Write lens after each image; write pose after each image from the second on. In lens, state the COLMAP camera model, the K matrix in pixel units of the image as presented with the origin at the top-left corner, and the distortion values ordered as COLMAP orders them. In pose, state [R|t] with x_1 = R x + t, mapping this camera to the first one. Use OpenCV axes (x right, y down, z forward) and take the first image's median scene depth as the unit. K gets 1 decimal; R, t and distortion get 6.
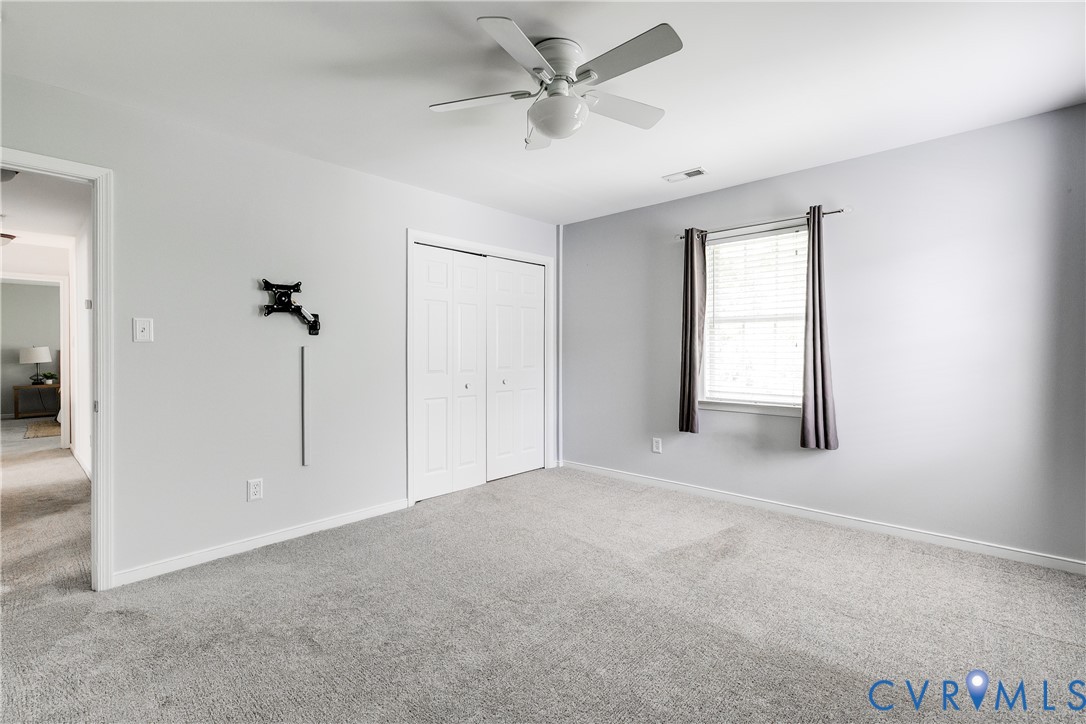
lens RADIAL K [[496.7, 0, 547.6], [0, 496.7, 361.4], [0, 0, 1]] dist [0.001632, -0.000263]
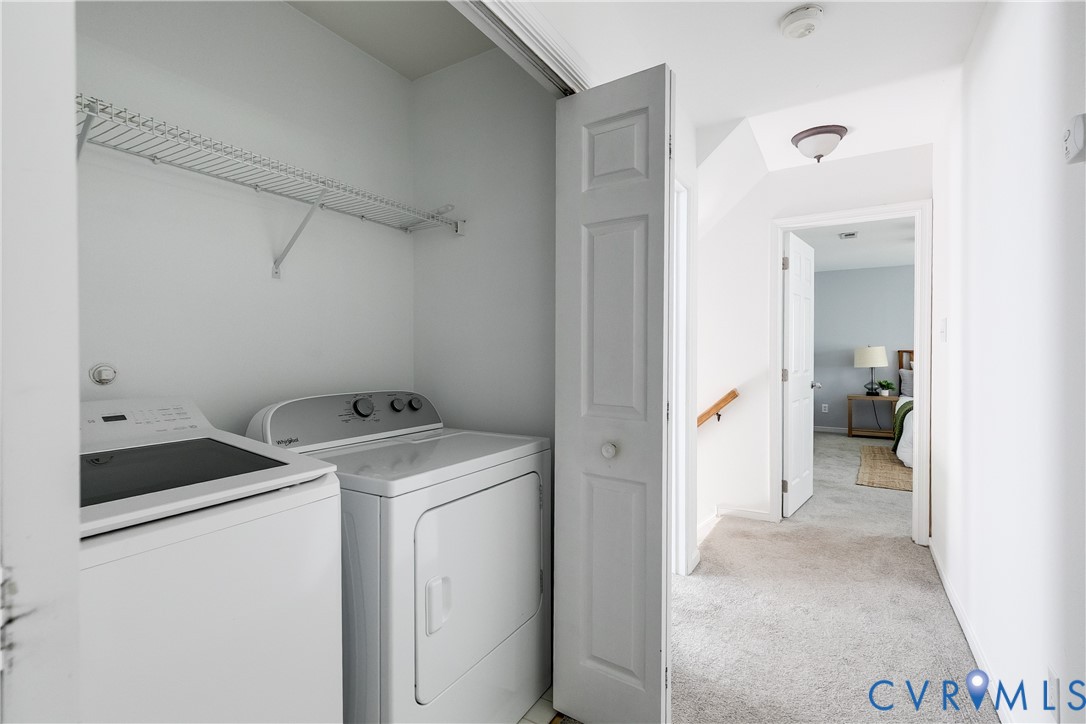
lens RADIAL K [[496.7, 0, 547.6], [0, 496.7, 361.4], [0, 0, 1]] dist [0.001632, -0.000263]
pose [[0.197322, 0.006889, -0.980314, -0.386951], [-0.007791, 0.999955, 0.005459, -0.007124], [0.980308, 0.006561, 0.197367, 0.370727]]
